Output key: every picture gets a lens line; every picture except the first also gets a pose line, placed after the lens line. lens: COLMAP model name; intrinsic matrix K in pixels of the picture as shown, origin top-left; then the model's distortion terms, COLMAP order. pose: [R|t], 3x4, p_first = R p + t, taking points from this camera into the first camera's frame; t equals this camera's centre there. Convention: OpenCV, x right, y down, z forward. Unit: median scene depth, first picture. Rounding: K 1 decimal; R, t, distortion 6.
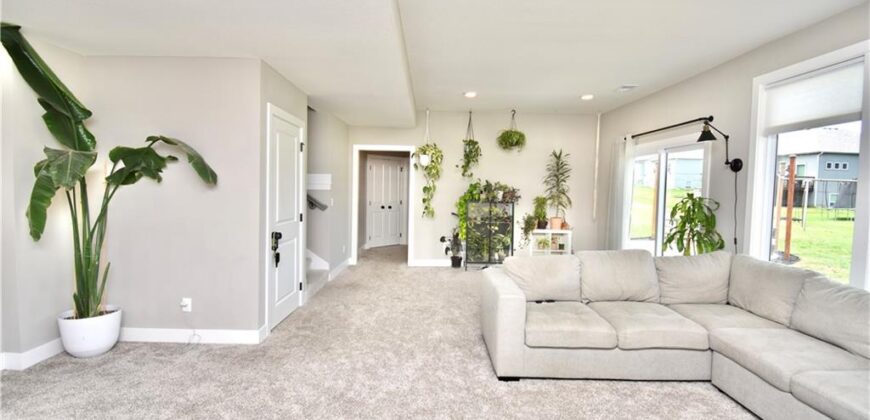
lens RADIAL K [[384.2, 0, 435.0], [0, 384.2, 210.0], [0, 0, 1]] dist [0.025873, -0.030250]
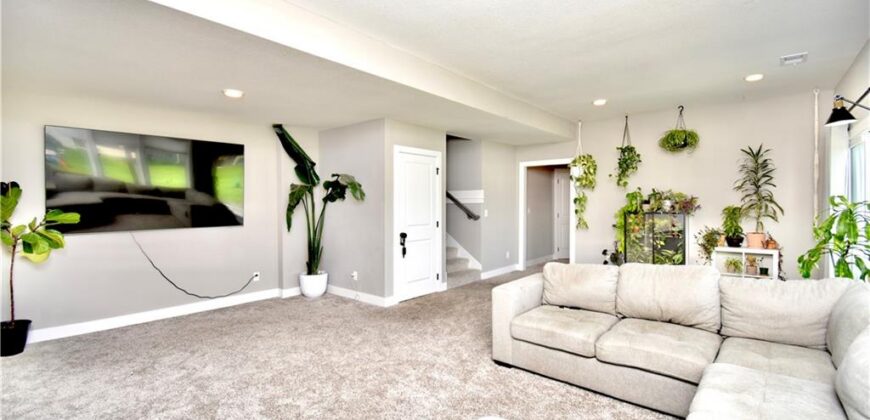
lens RADIAL K [[384.2, 0, 435.0], [0, 384.2, 210.0], [0, 0, 1]] dist [0.025873, -0.030250]
pose [[0.756605, -0.009828, -0.653799, 0.396978], [-0.015902, 0.999315, -0.033425, 0.011663], [0.653679, 0.035686, 0.755930, -0.004368]]
